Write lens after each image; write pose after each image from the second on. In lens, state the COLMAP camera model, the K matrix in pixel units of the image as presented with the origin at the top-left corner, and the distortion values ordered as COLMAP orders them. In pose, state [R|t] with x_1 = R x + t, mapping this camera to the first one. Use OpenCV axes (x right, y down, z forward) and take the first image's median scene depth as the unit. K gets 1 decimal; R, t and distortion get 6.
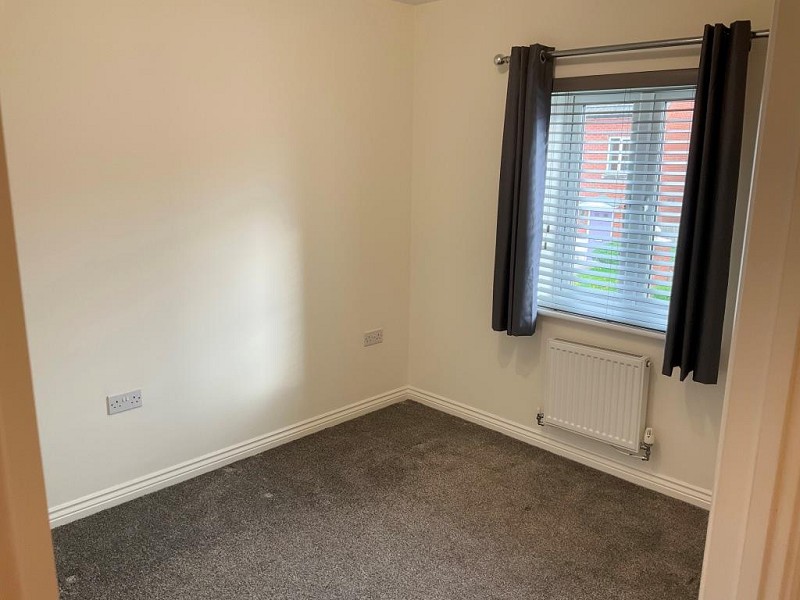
lens RADIAL K [[656.9, 0, 400.0], [0, 656.9, 300.0], [0, 0, 1]] dist [0.050429, -0.114018]
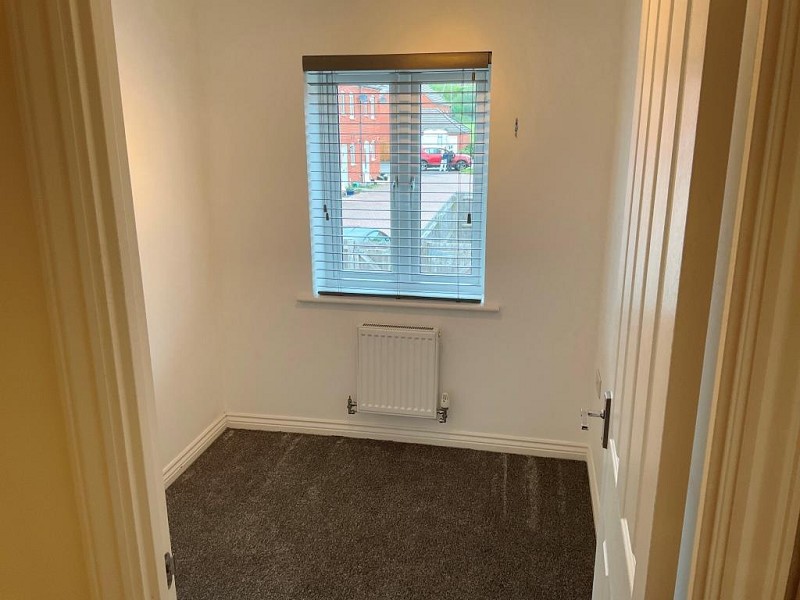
lens RADIAL K [[656.9, 0, 400.0], [0, 656.9, 300.0], [0, 0, 1]] dist [0.050429, -0.114018]
pose [[0.853800, -0.149034, 0.498813, -0.192365], [0.127685, 0.988830, 0.076887, -0.046227], [-0.504700, -0.001956, 0.863293, 0.115767]]
